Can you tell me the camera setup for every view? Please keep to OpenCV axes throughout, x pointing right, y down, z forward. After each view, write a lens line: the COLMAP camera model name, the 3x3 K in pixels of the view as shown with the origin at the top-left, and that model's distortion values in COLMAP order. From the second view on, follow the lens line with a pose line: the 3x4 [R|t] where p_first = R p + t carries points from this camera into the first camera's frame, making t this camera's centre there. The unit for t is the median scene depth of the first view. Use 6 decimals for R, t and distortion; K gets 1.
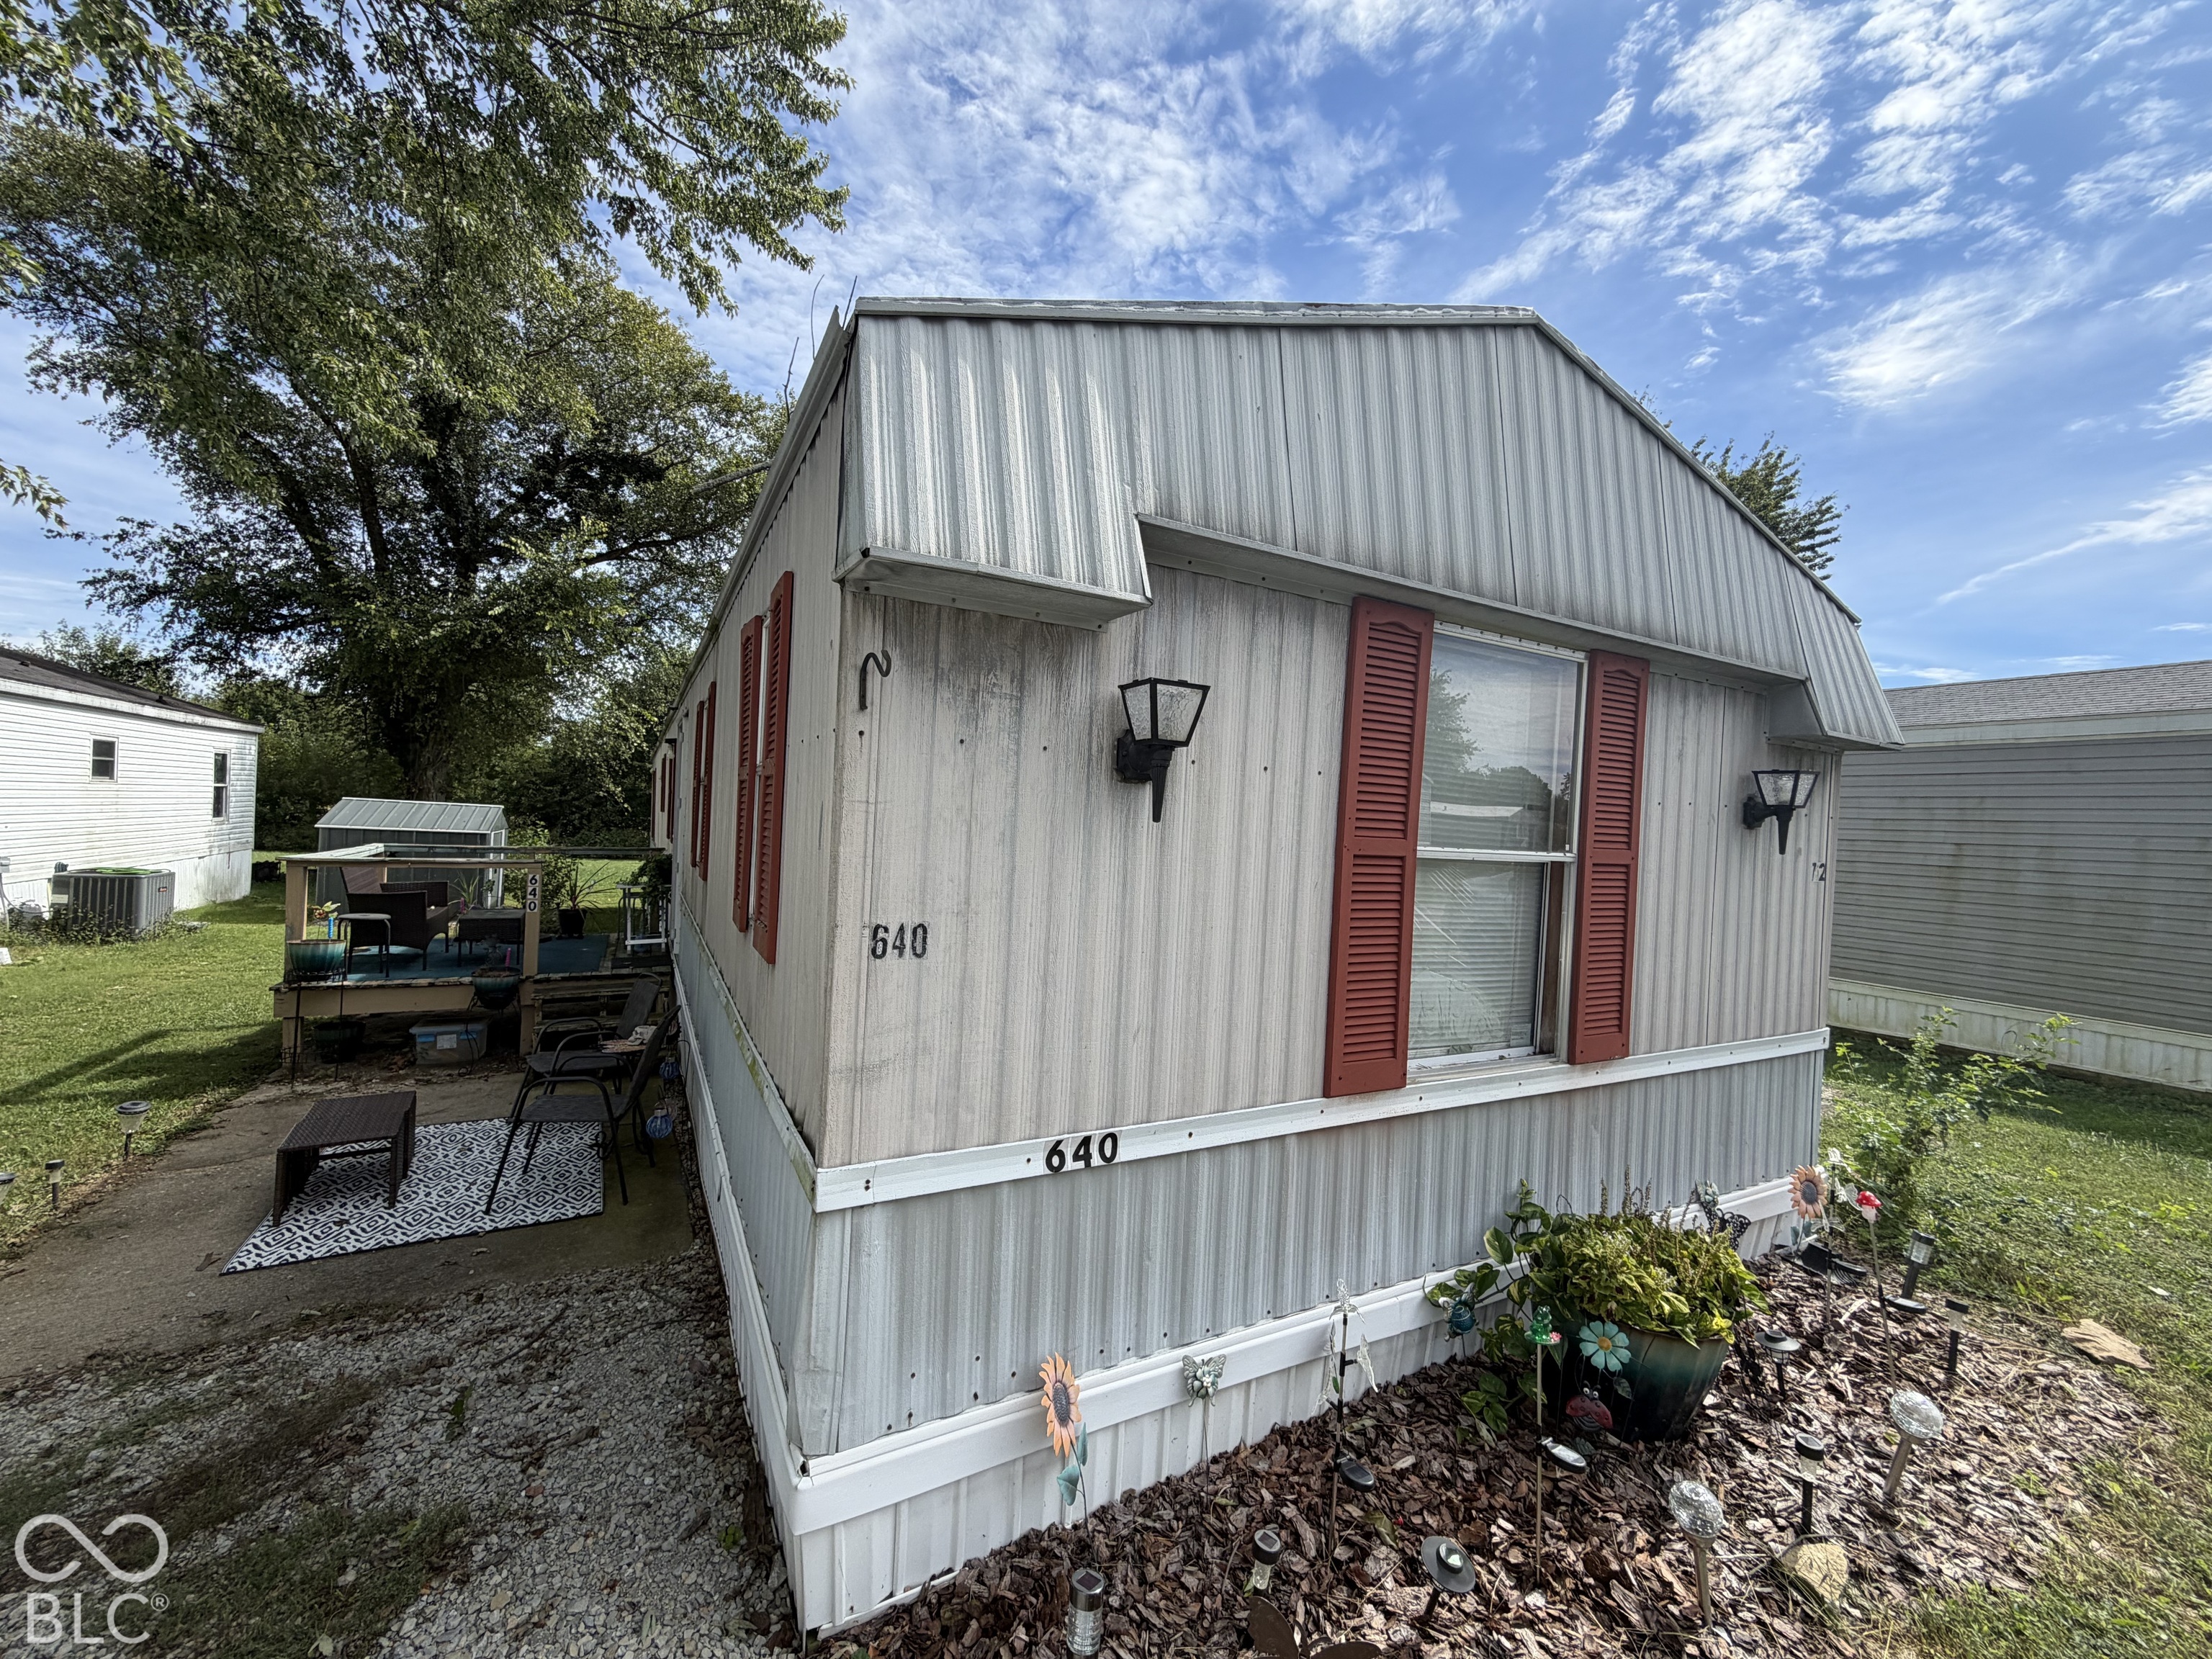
lens RADIAL K [[881.2, 0, 1103.7], [0, 881.2, 833.9], [0, 0, 1]] dist [0.000858, 0.000695]
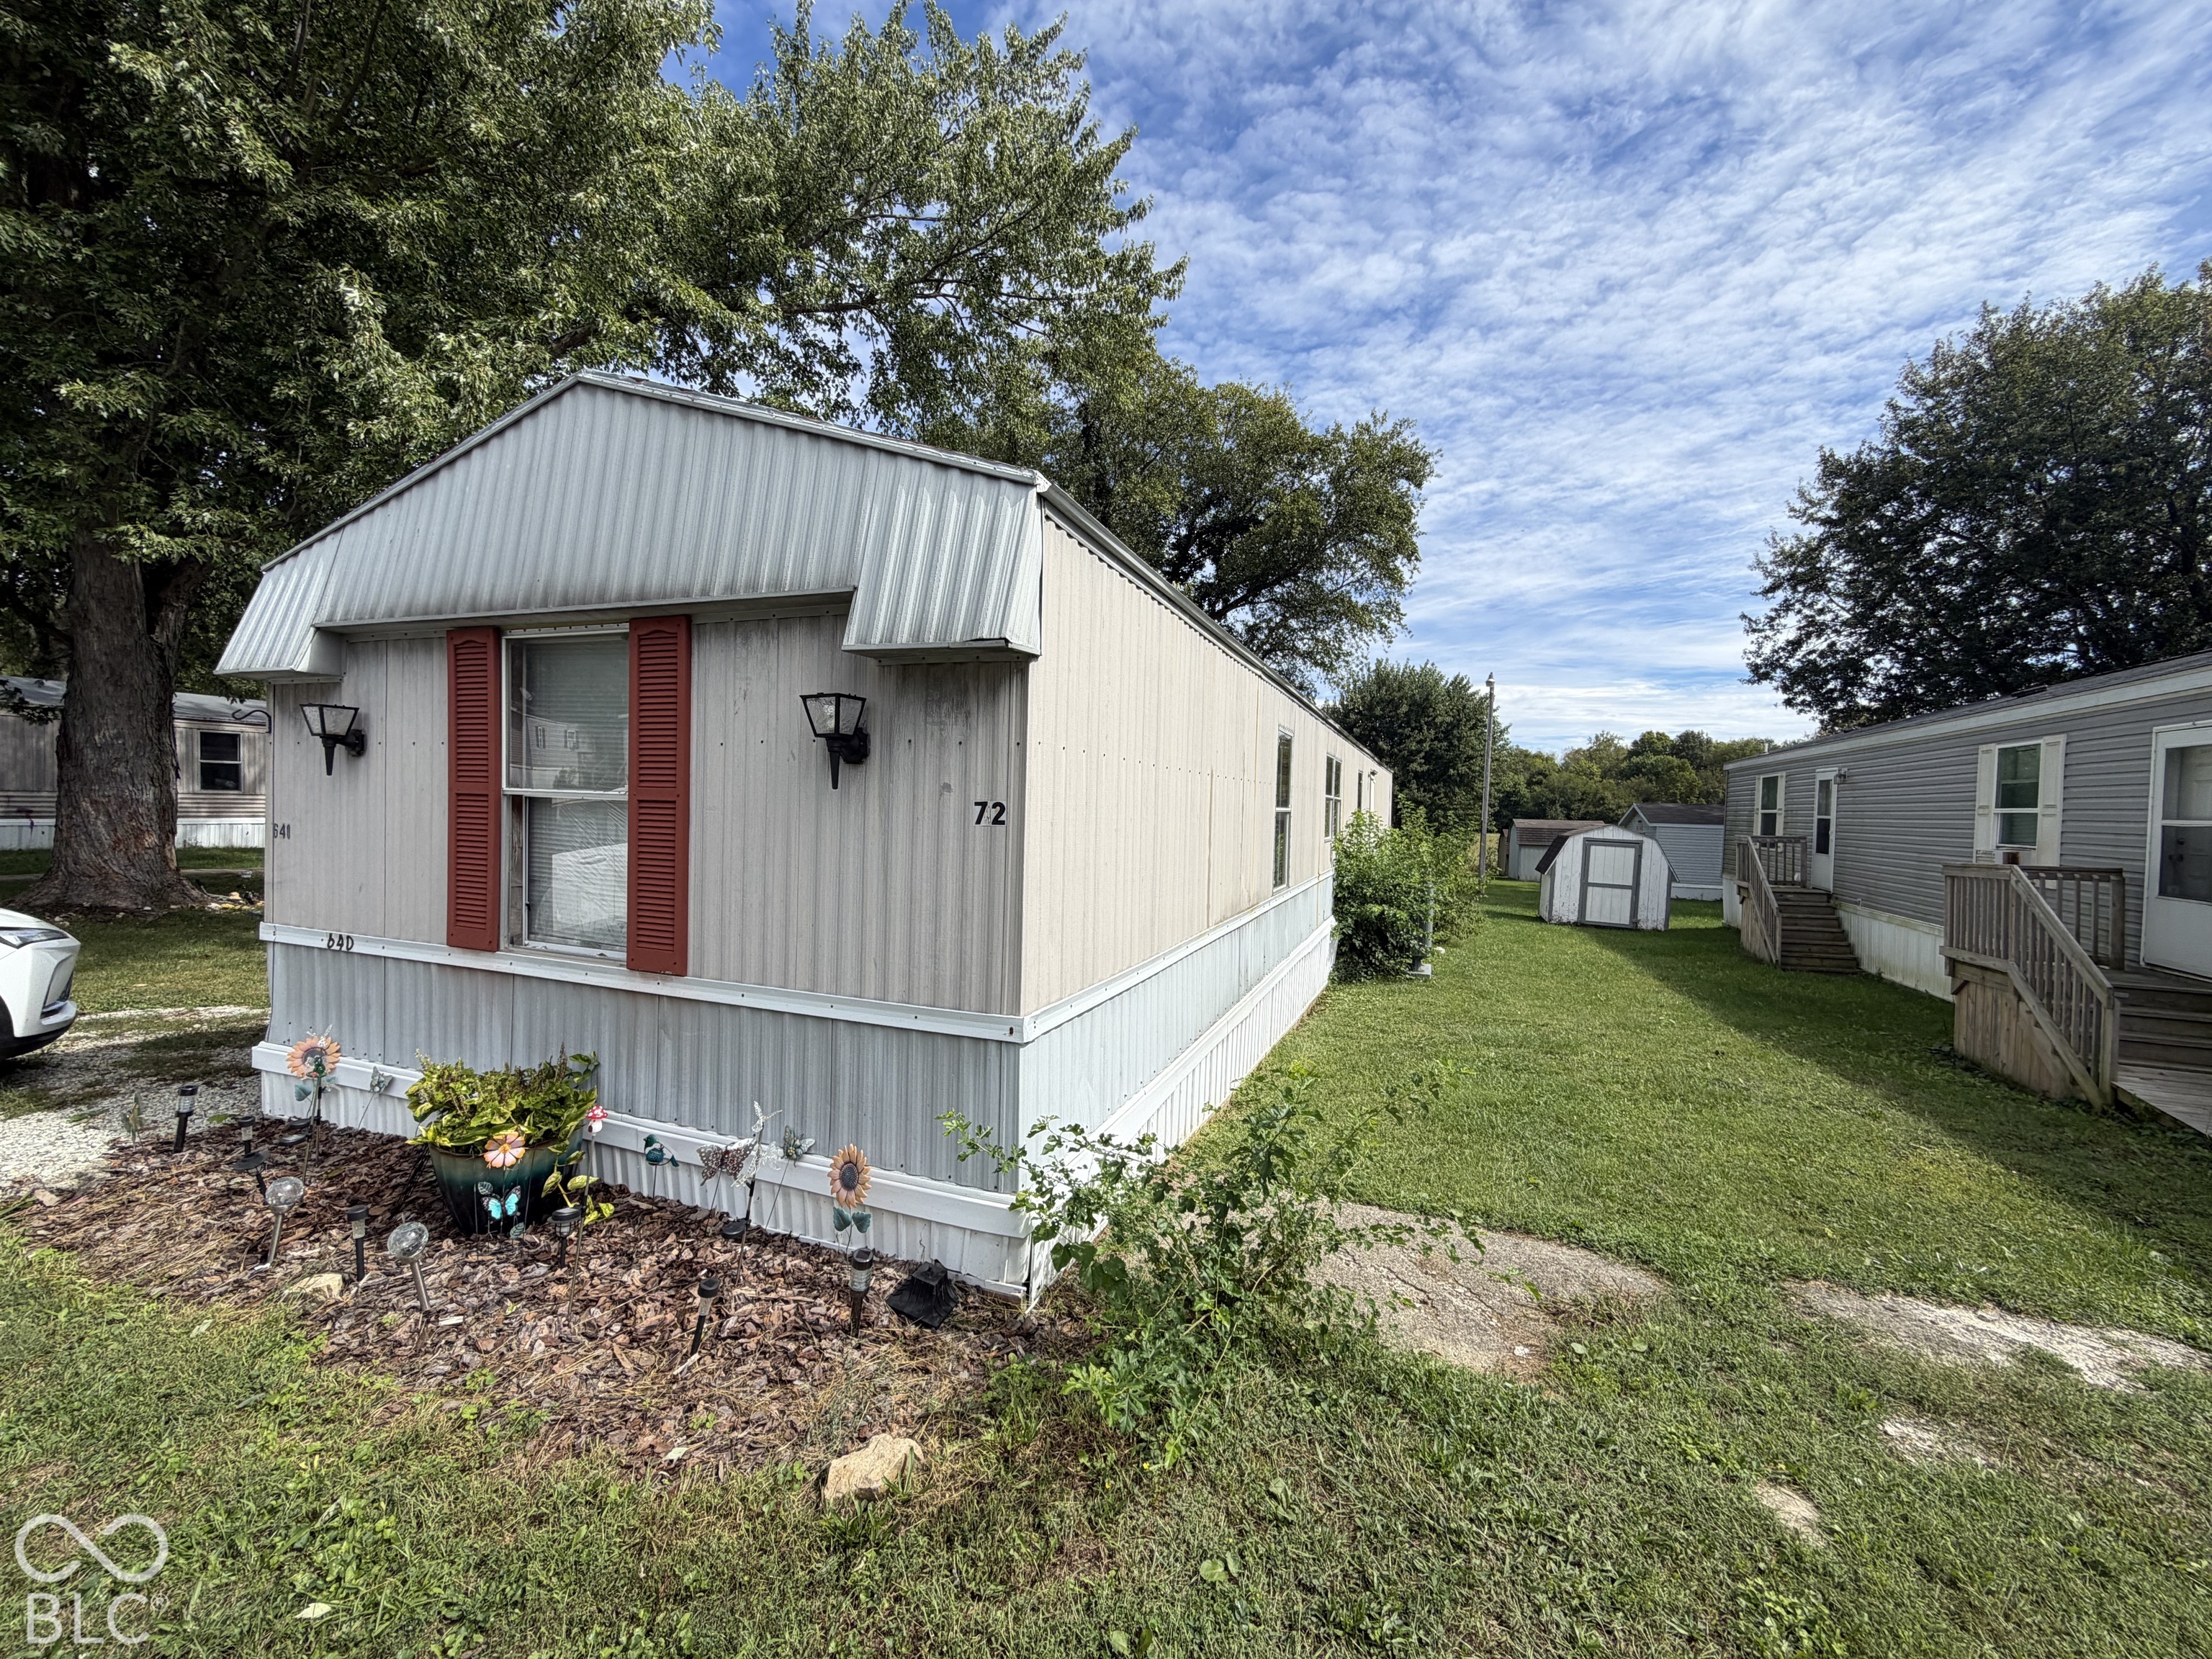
lens RADIAL K [[881.2, 0, 1103.7], [0, 881.2, 833.9], [0, 0, 1]] dist [0.000858, 0.000695]
pose [[0.655933, -0.003275, -0.754812, 1.886109], [-0.005961, 0.999937, -0.009520, 0.087987], [0.754795, 0.010744, 0.655873, 0.710197]]
